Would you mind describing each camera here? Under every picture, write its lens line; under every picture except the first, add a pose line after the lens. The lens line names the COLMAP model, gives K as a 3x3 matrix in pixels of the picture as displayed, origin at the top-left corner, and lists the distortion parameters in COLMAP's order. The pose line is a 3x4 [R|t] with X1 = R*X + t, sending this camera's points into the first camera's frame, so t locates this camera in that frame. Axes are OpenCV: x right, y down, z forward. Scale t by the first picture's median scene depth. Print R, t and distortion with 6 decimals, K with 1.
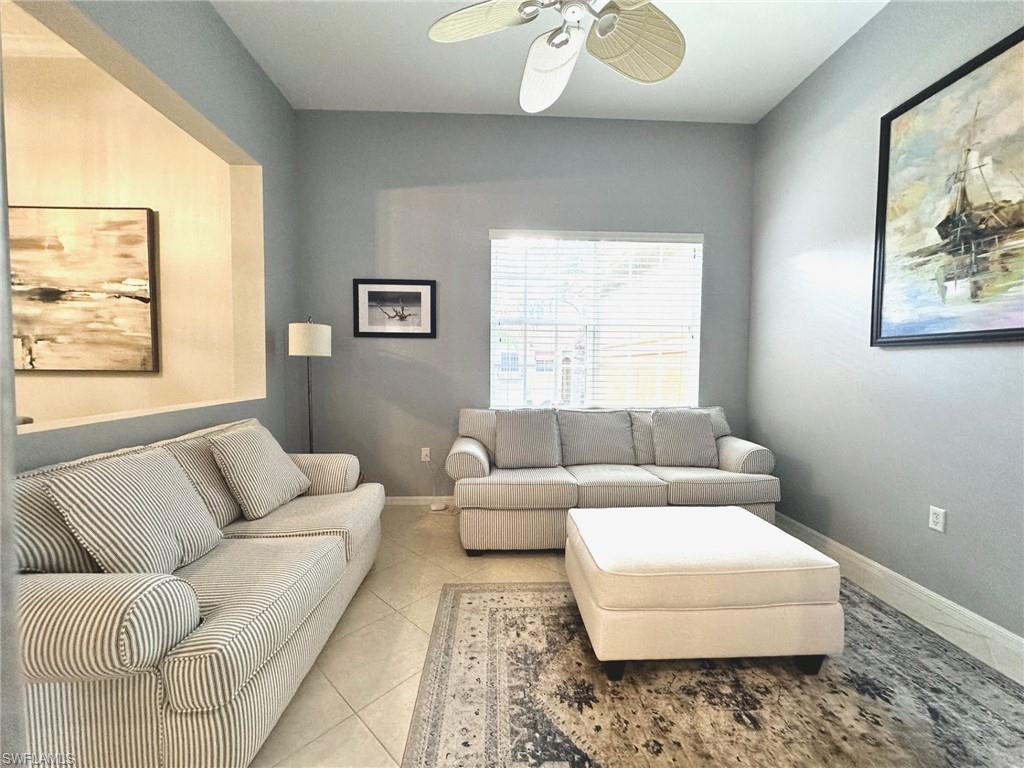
lens RADIAL K [[408.8, 0, 511.6], [0, 408.8, 382.8], [0, 0, 1]] dist [-0.001867, 0.000085]
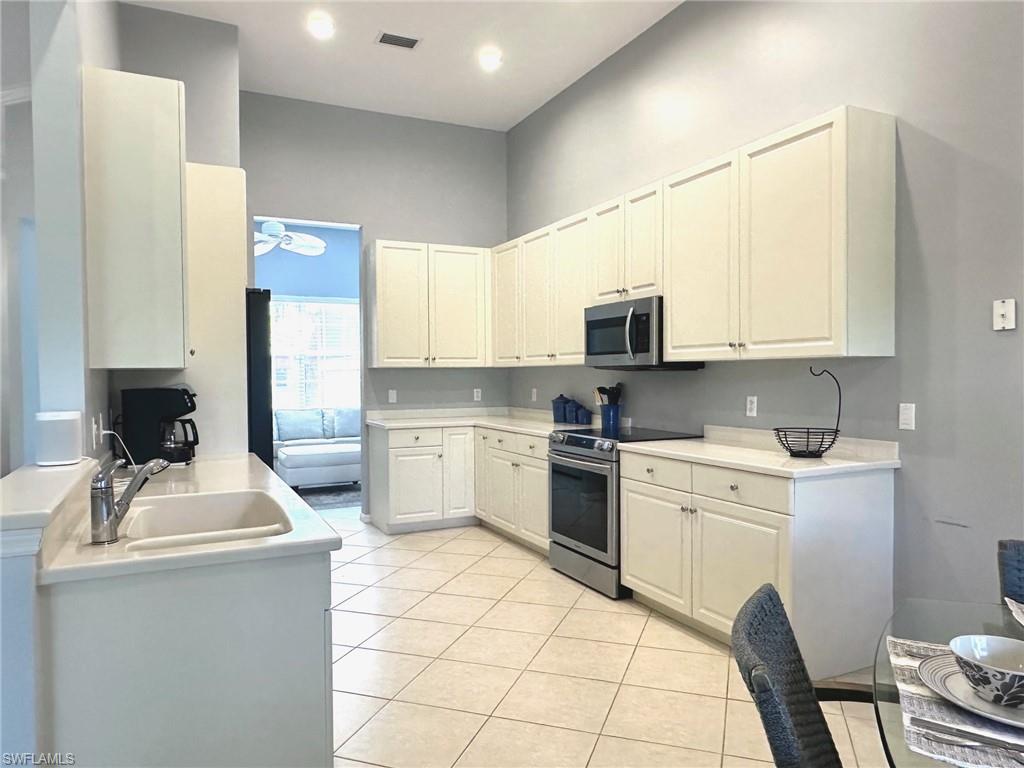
lens RADIAL K [[690.9, 0, 508.5], [0, 690.9, 386.9], [0, 0, 1]] dist [0.001943, -0.000719]
pose [[0.917457, -0.022386, 0.397205, -0.127567], [0.032182, 0.999320, -0.018012, 0.056948], [-0.396532, 0.029308, 0.917553, -1.959196]]
